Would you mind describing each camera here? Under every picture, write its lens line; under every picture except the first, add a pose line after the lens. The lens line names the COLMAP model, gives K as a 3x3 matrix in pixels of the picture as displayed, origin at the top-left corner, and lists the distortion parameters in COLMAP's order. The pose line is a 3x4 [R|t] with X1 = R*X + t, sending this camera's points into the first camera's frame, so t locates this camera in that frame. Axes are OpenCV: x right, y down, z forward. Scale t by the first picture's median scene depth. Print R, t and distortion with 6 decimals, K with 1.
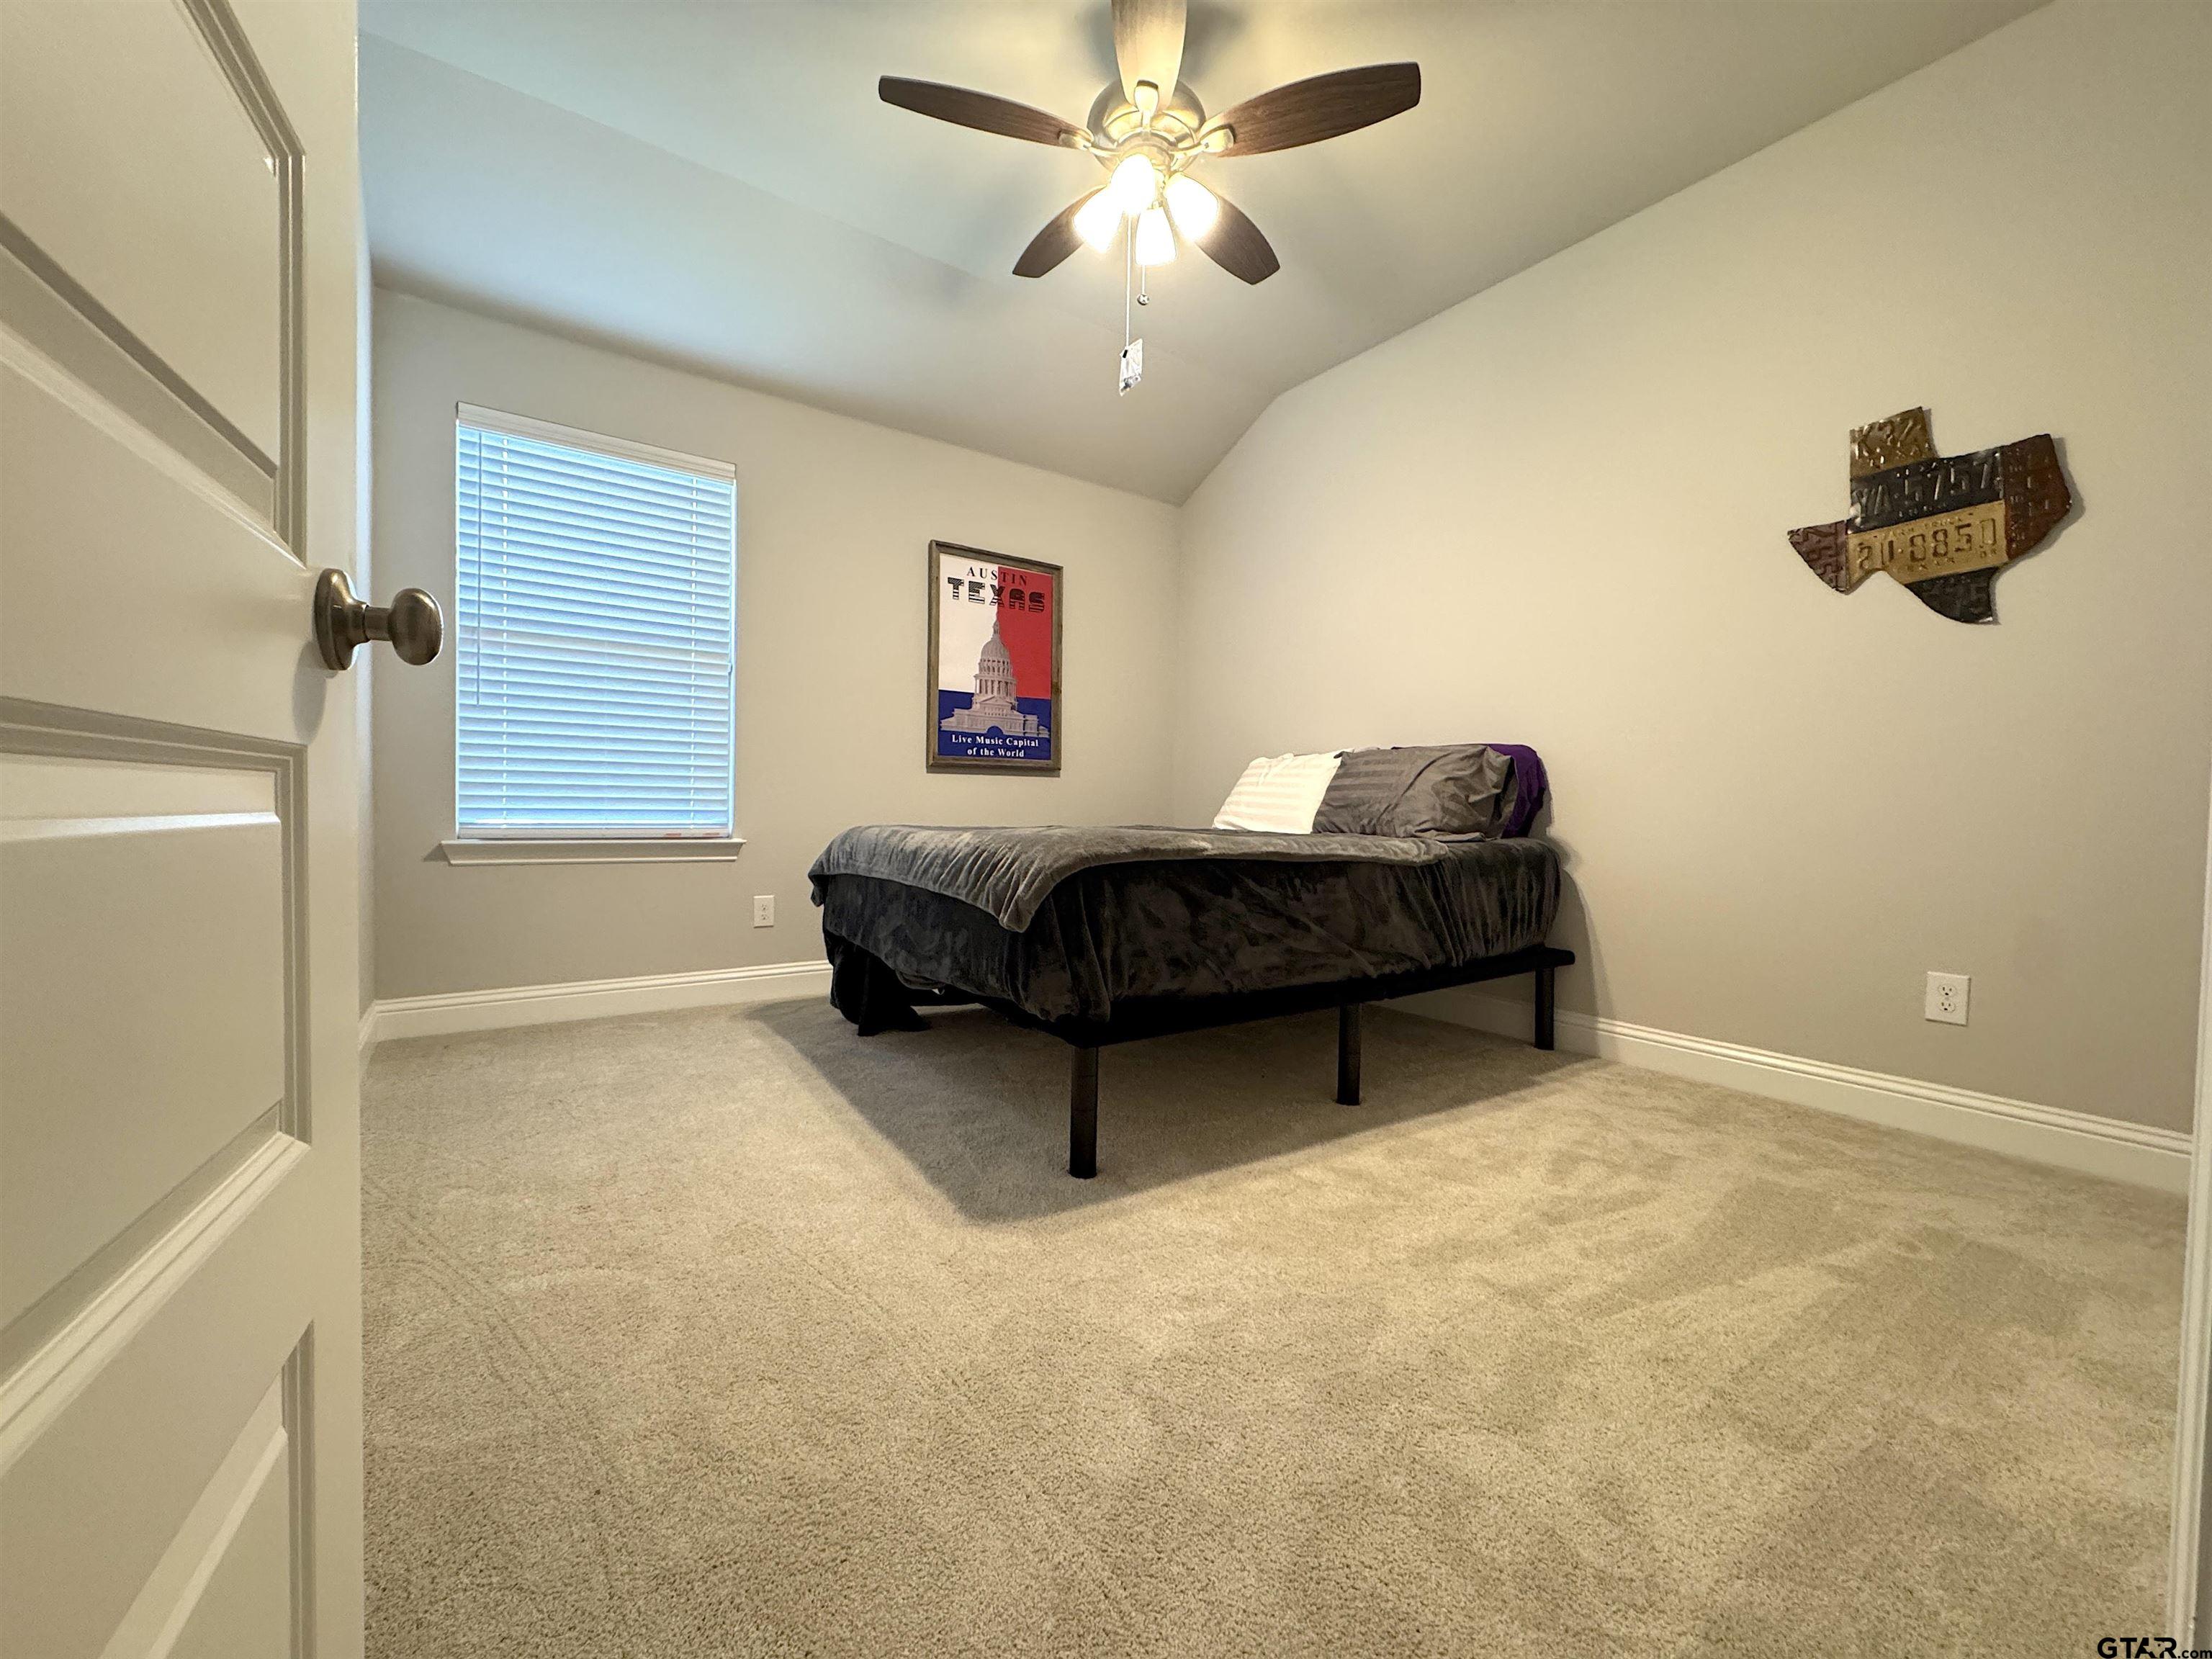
lens RADIAL K [[886.4, 0, 1107.2], [0, 886.4, 830.5], [0, 0, 1]] dist [-0.001778, 0.000223]
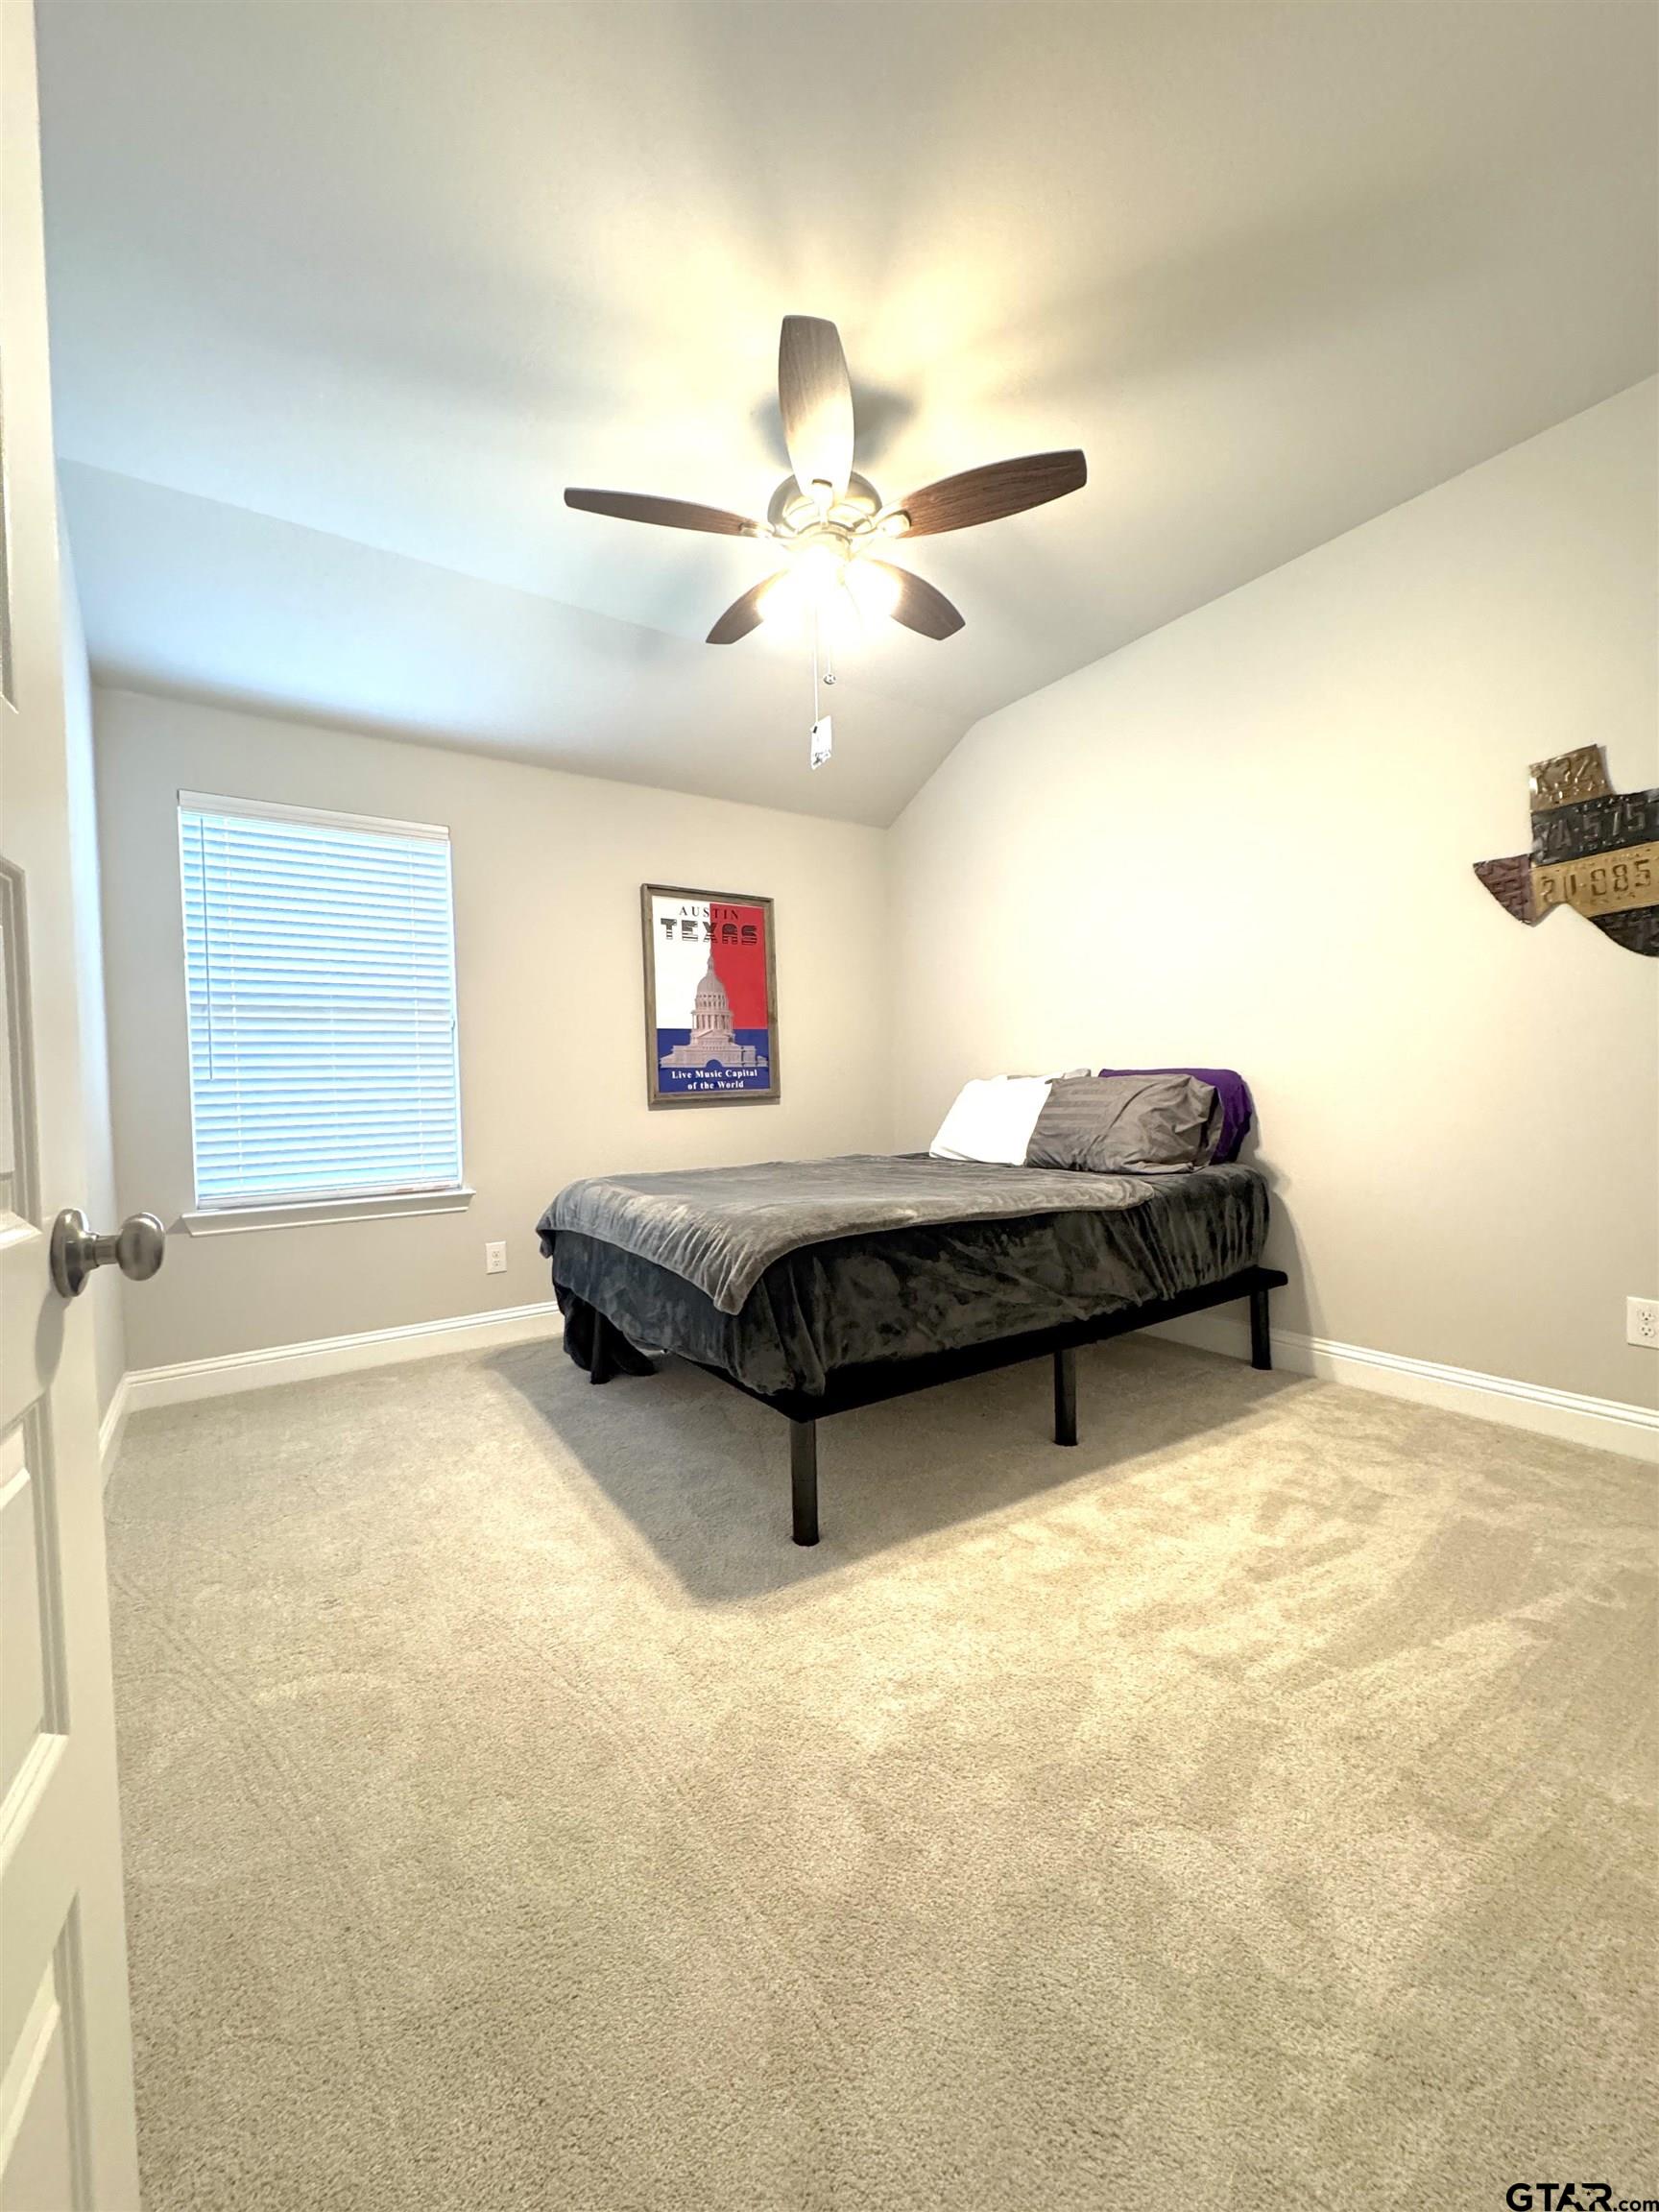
lens RADIAL K [[883.4, 0, 829.5], [0, 883.4, 1106.0], [0, 0, 1]] dist [-0.003135, 0.000723]
pose [[0.998883, -0.045371, -0.013222, 0.045038], [0.045375, 0.998970, 0.000020, -0.146512], [0.013207, -0.000620, 0.999913, -0.041074]]
